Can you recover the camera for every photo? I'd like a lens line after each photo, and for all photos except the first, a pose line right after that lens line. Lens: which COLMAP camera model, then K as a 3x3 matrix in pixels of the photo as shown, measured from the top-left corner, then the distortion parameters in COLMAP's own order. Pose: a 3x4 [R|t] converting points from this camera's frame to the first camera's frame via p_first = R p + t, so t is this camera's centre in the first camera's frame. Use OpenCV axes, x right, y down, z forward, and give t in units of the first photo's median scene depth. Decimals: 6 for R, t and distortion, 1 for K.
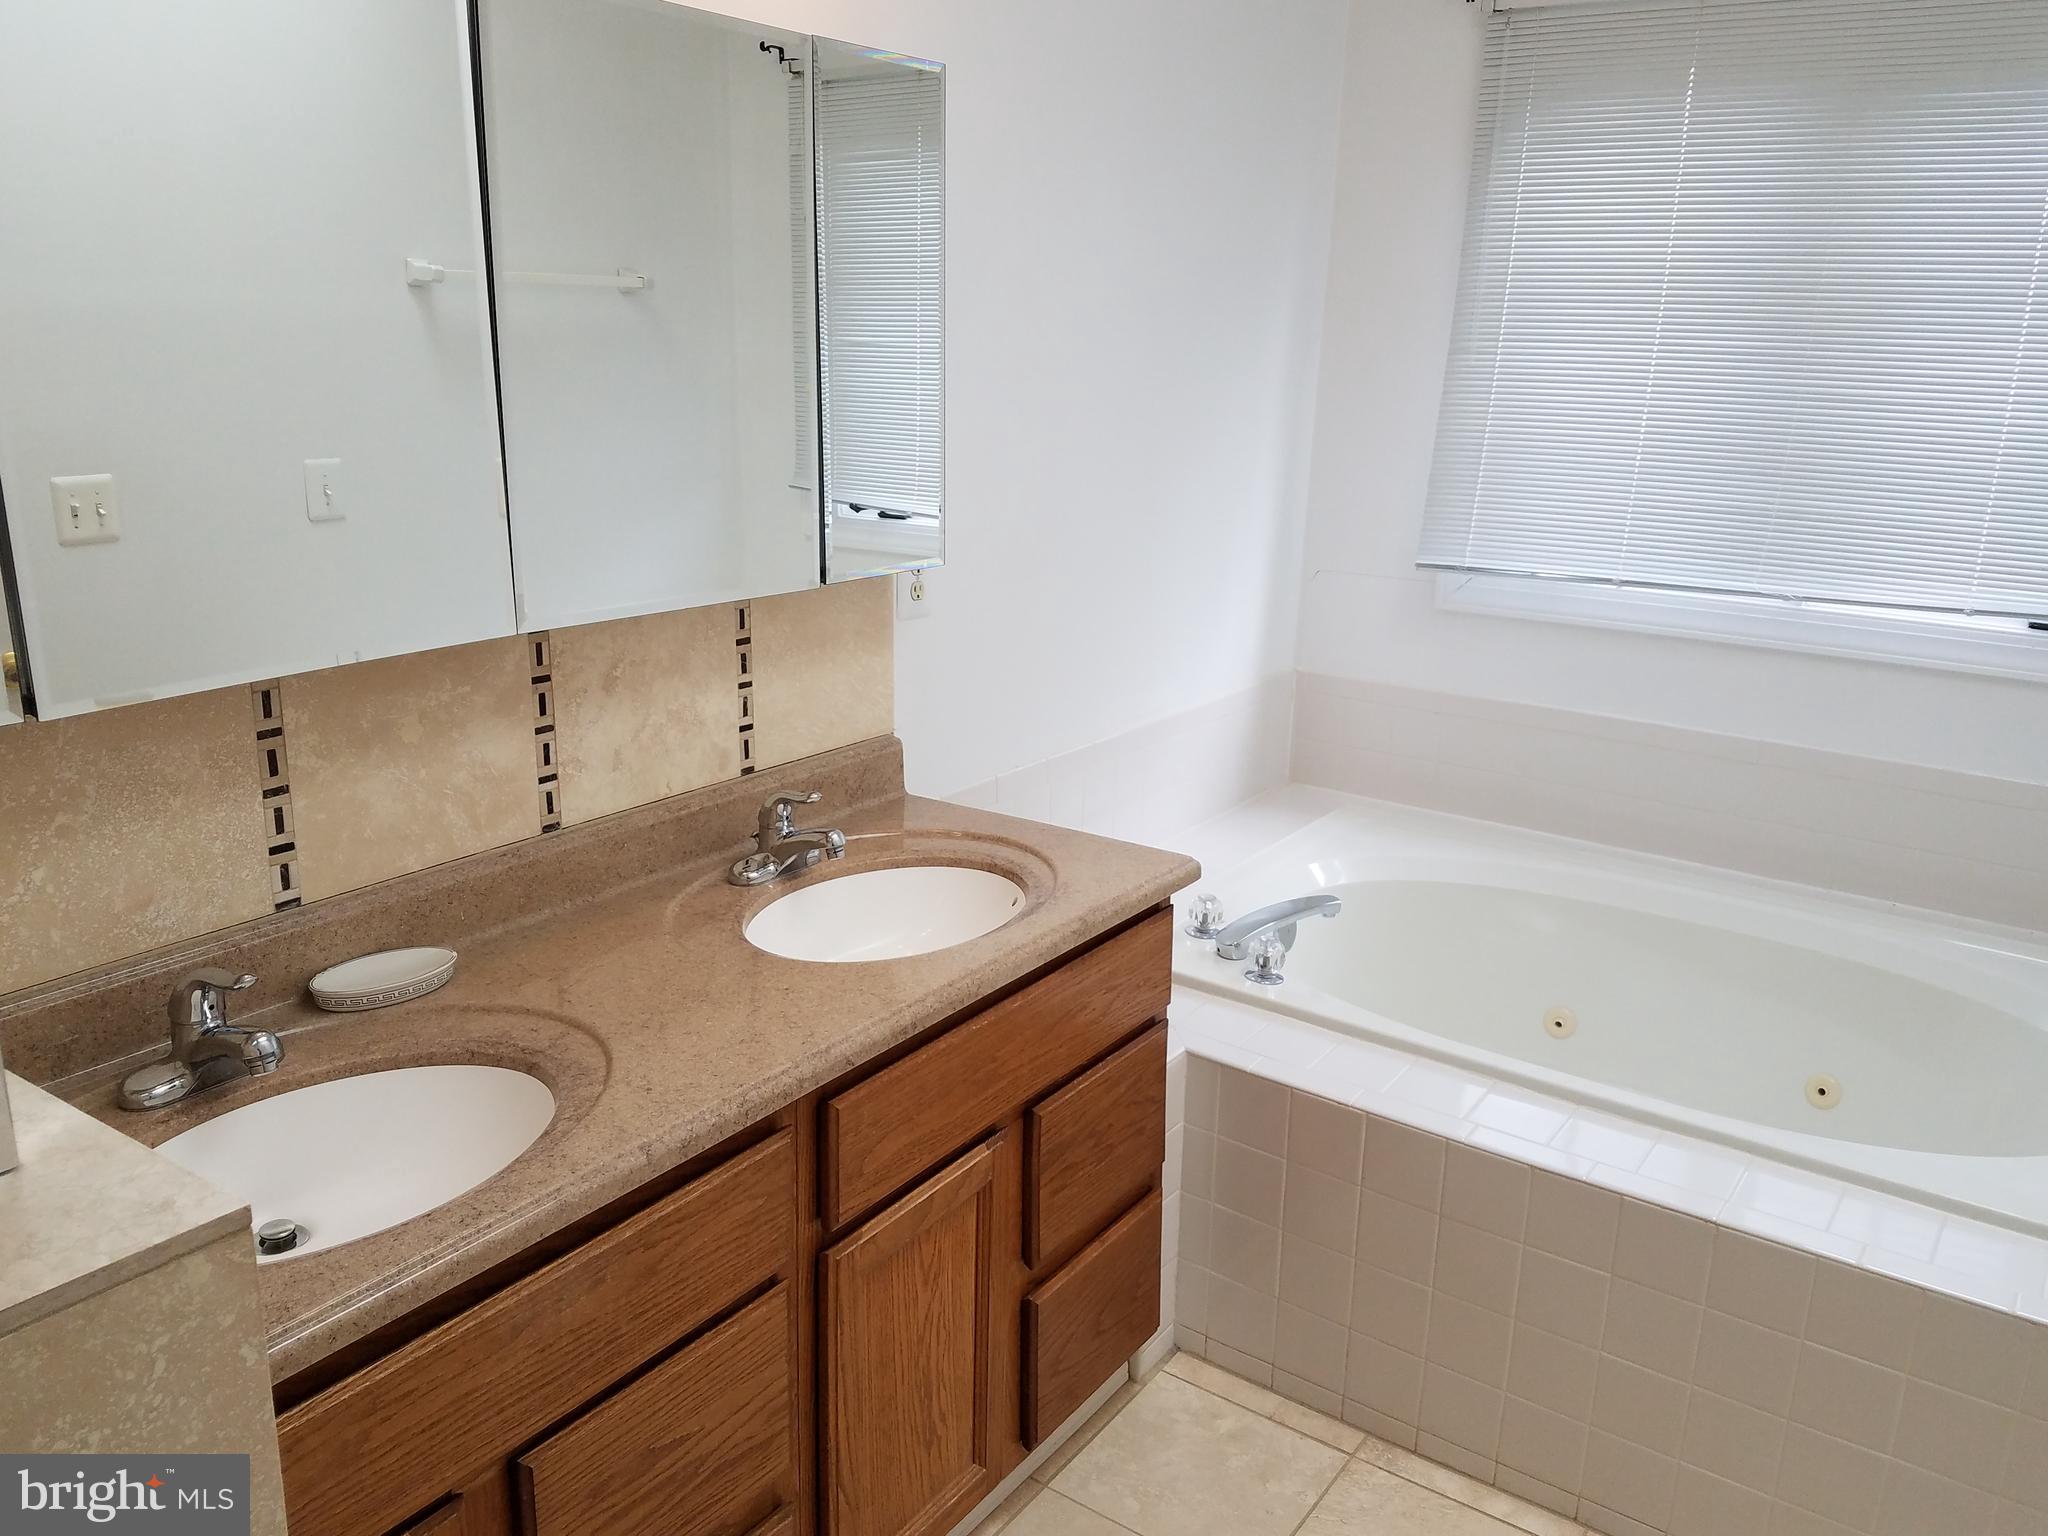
lens RADIAL K [[1656.5, 0, 1020.9], [0, 1656.5, 816.8], [0, 0, 1]] dist [0.257428, -0.440934]
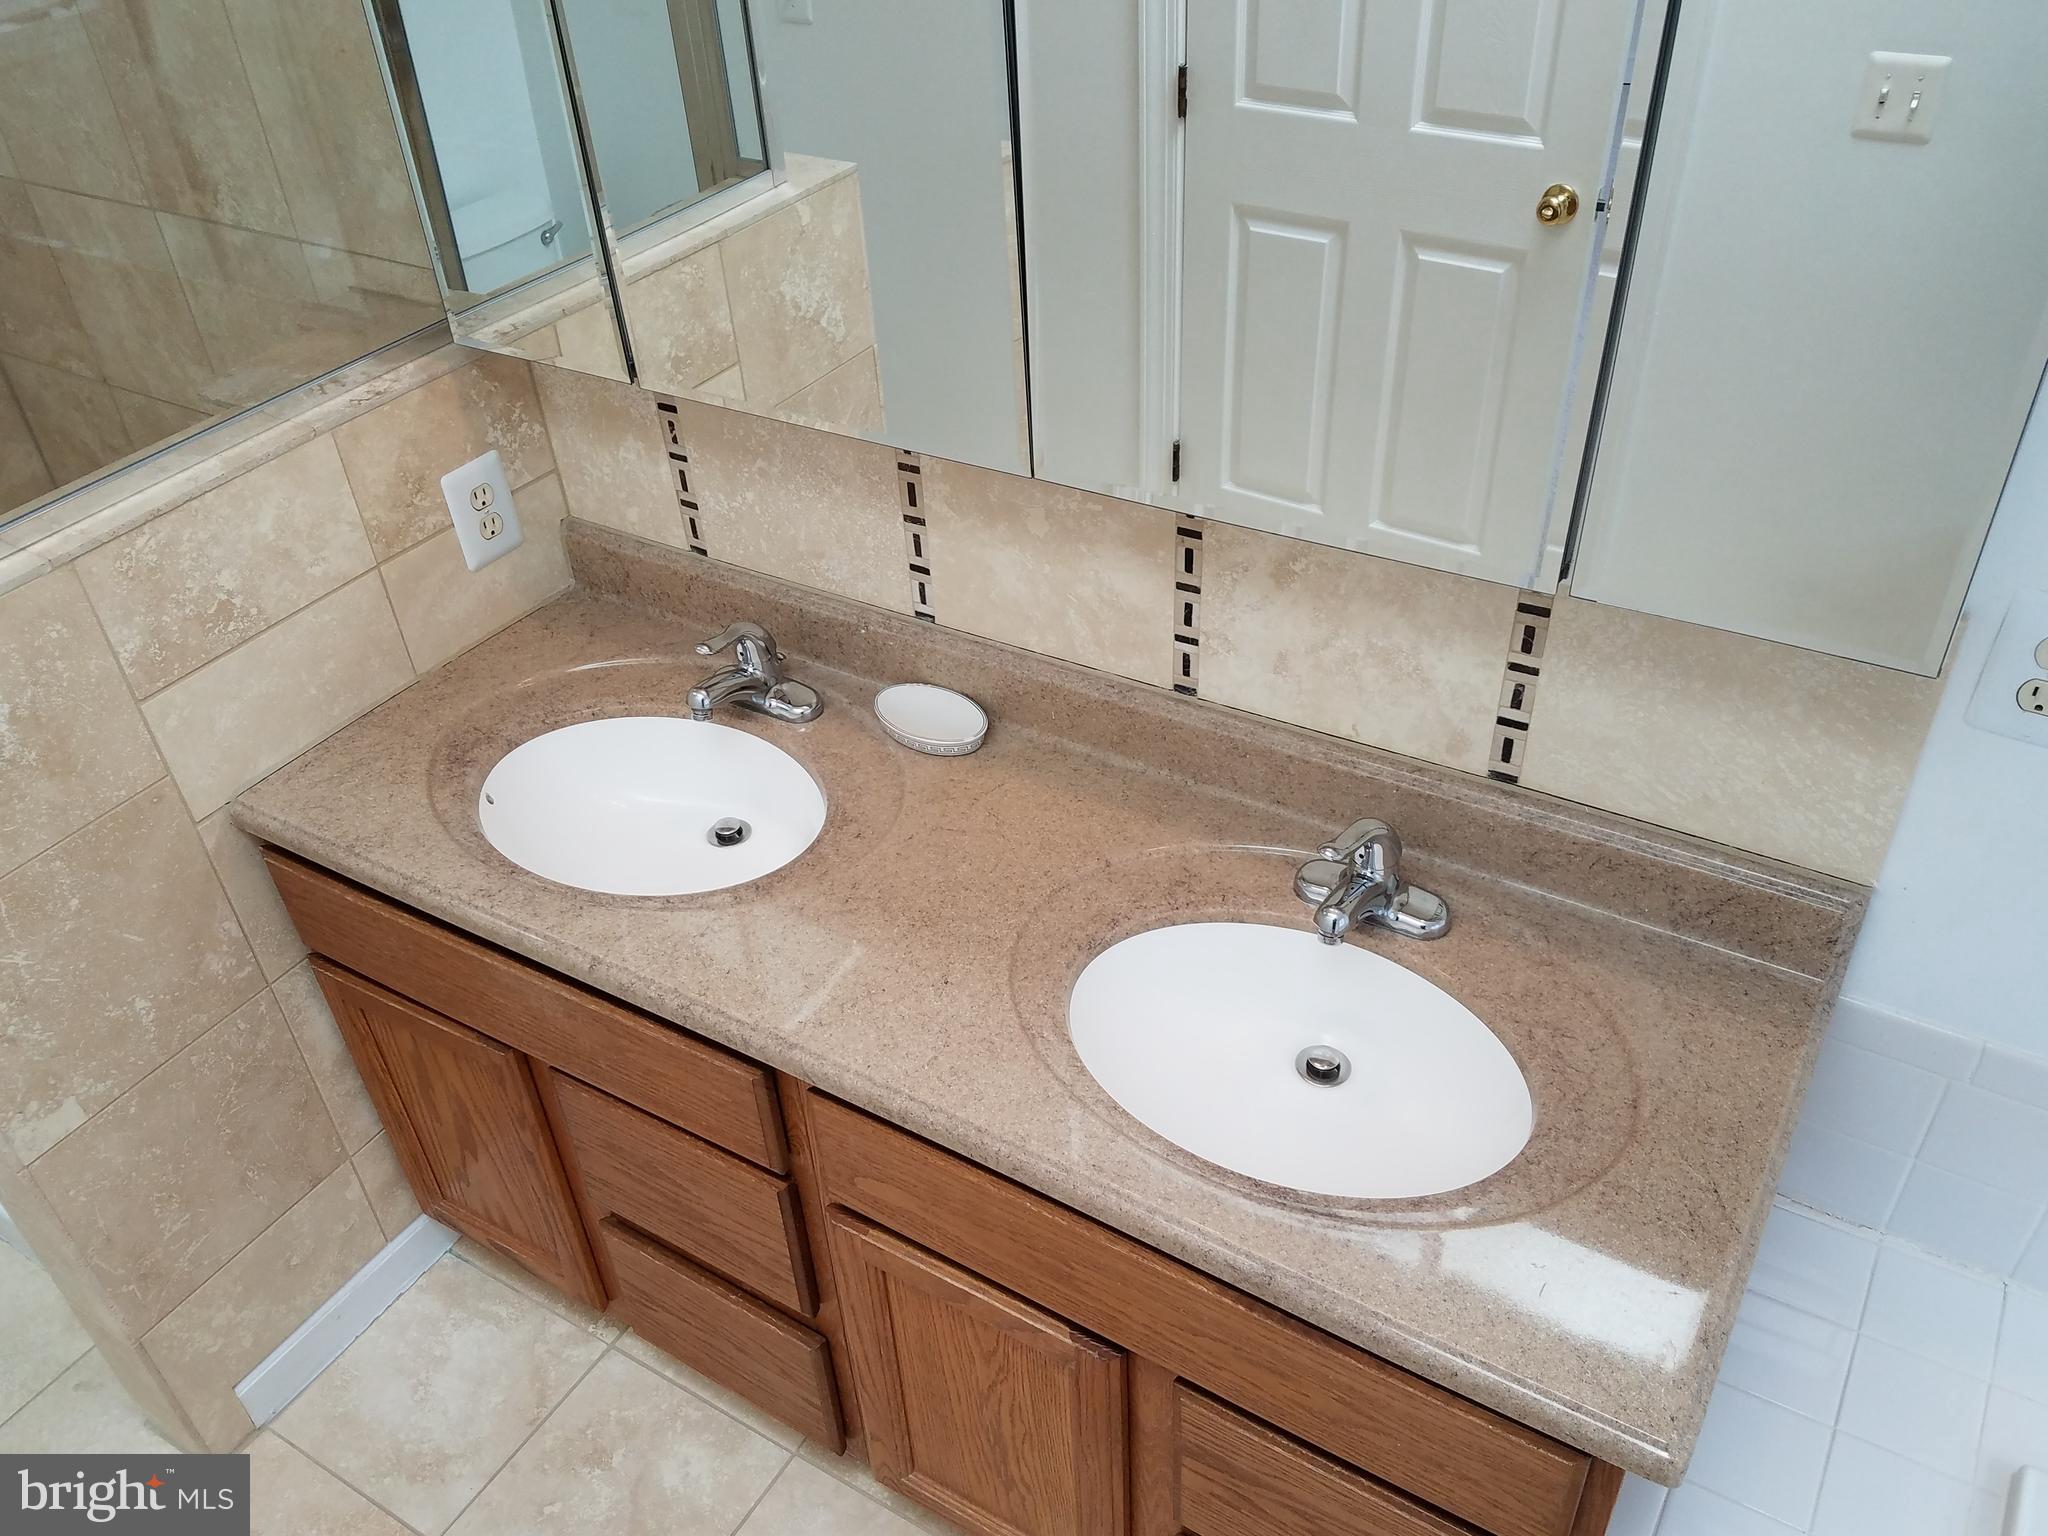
lens RADIAL K [[1656.5, 0, 1020.9], [0, 1656.5, 816.8], [0, 0, 1]] dist [0.257428, -0.440934]
pose [[0.064946, 0.590981, -0.804067, 0.428302], [-0.246819, 0.790245, 0.560886, -0.387032], [0.966883, 0.162032, 0.197188, 0.727795]]
